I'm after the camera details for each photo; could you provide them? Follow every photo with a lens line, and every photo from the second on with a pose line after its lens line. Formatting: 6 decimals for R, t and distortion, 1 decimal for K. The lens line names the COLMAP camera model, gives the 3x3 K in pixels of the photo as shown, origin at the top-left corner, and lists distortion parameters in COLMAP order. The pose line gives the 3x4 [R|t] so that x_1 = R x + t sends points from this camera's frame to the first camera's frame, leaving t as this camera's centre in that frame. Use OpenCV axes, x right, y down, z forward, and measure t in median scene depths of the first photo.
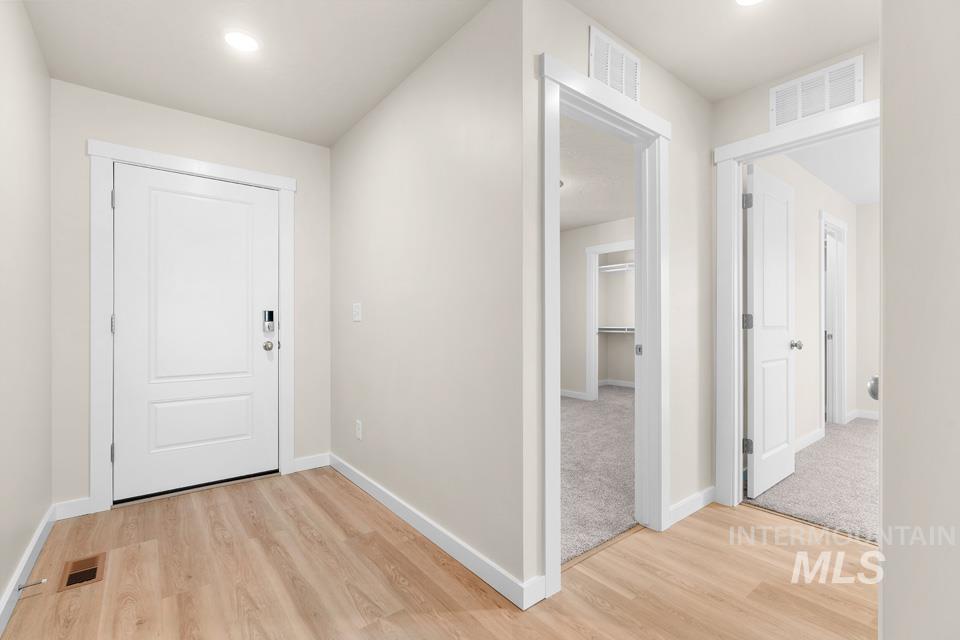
lens RADIAL K [[429.7, 0, 485.2], [0, 429.7, 323.0], [0, 0, 1]] dist [-0.001096, -0.000080]
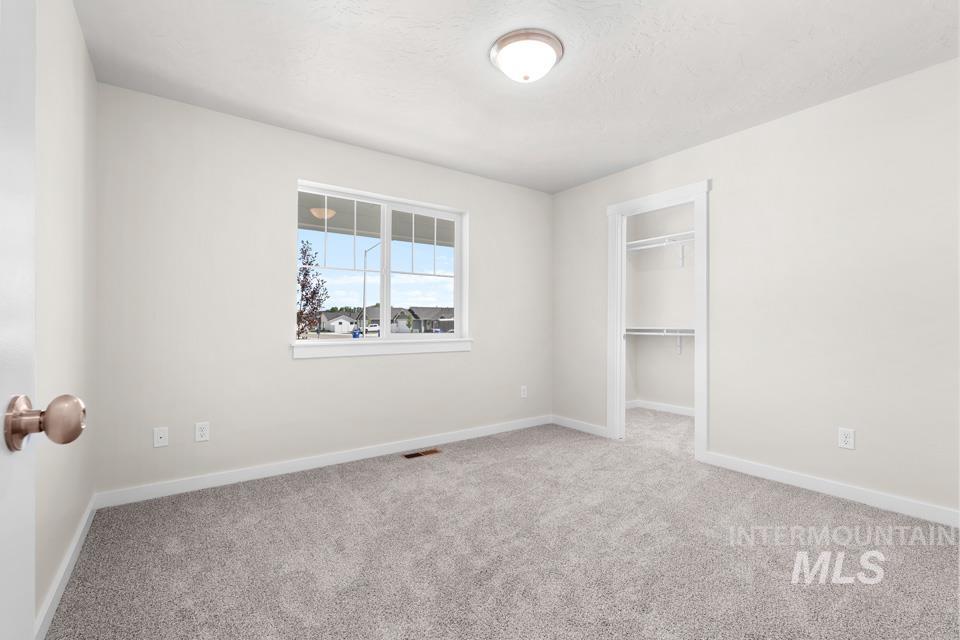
lens RADIAL K [[429.7, 0, 485.2], [0, 429.7, 323.0], [0, 0, 1]] dist [-0.001096, -0.000080]
pose [[0.998618, 0.001608, -0.052528, 0.068684], [-0.001702, 0.999997, -0.001747, 0.004237], [0.052525, 0.001834, 0.998618, 0.279313]]
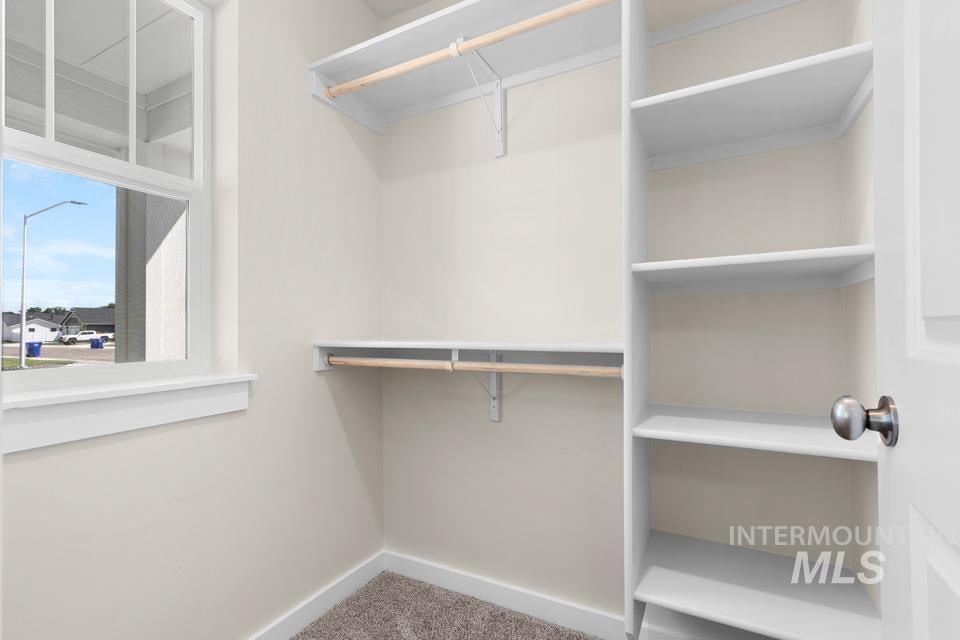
lens RADIAL K [[429.7, 0, 485.2], [0, 429.7, 323.0], [0, 0, 1]] dist [-0.001096, -0.000080]
pose [[0.922579, -0.004595, 0.385780, 0.274338], [0.008297, 0.999934, -0.007931, 0.001043], [-0.385718, 0.010518, 0.922557, 0.840850]]
